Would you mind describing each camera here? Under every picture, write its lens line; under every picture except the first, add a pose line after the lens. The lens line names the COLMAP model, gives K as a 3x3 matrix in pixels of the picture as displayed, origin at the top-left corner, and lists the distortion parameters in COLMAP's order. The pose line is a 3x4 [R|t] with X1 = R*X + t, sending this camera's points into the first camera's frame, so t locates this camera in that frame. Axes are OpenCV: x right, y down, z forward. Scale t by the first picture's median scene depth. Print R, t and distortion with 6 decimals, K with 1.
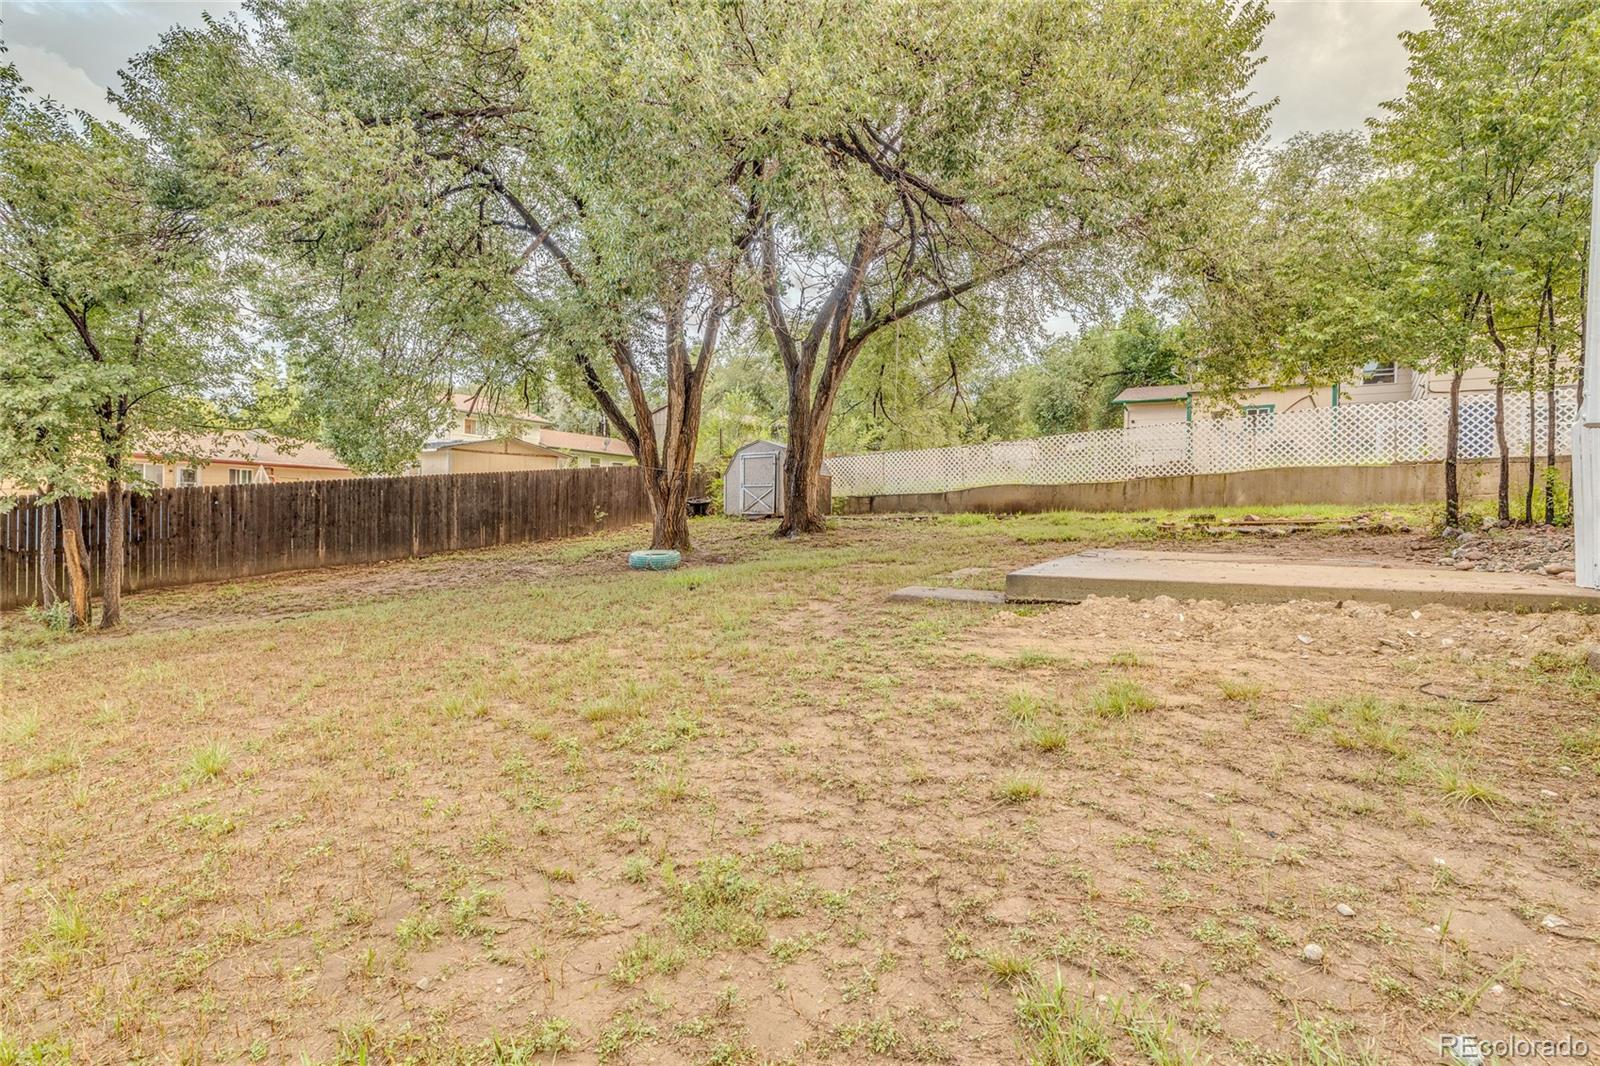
lens RADIAL K [[790.7, 0, 799.6], [0, 790.7, 522.6], [0, 0, 1]] dist [0.000027, 0.000457]
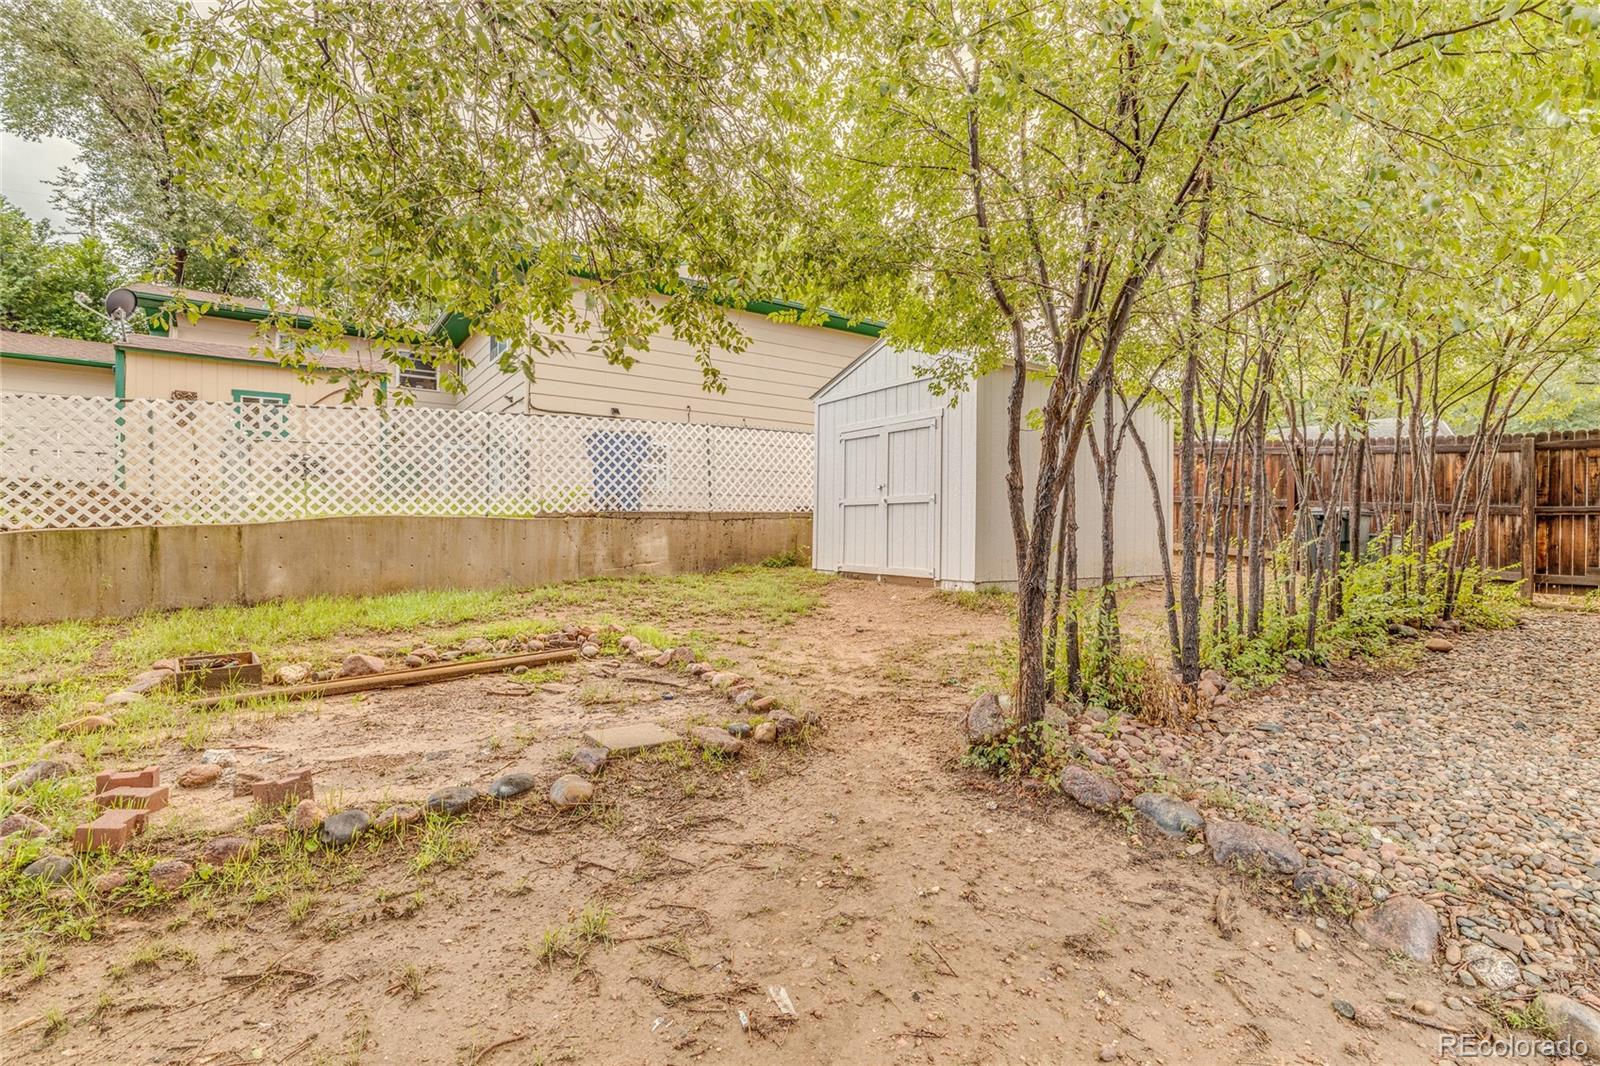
lens RADIAL K [[790.7, 0, 799.6], [0, 790.7, 522.6], [0, 0, 1]] dist [0.000027, 0.000457]
pose [[0.365659, -0.001228, 0.930748, 0.238962], [0.011986, 0.999922, -0.003390, -0.059458], [-0.930672, 0.012395, 0.365645, 0.546659]]
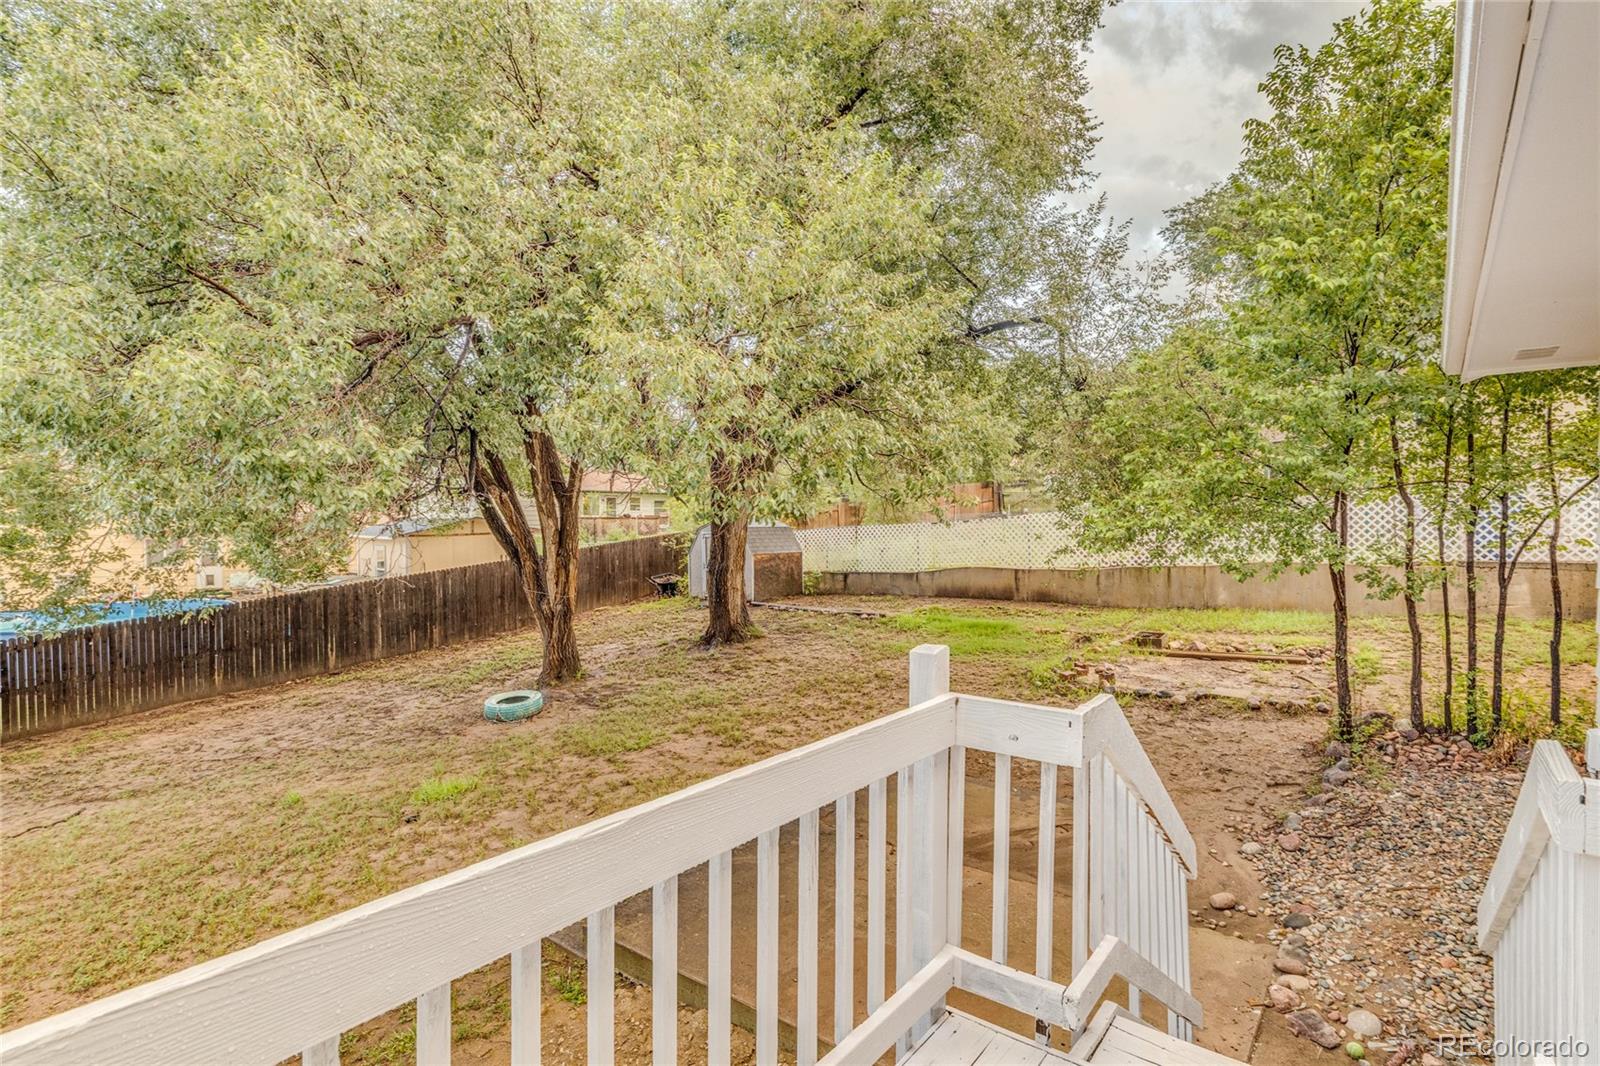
lens RADIAL K [[801.0, 0, 833.2], [0, 801.0, 529.3], [0, 0, 1]] dist [-0.001277, -0.000383]
pose [[0.994864, -0.024960, -0.098091, 0.224805], [0.026077, 0.999609, 0.010121, -0.124672], [0.097800, -0.012627, 0.995126, 0.089421]]
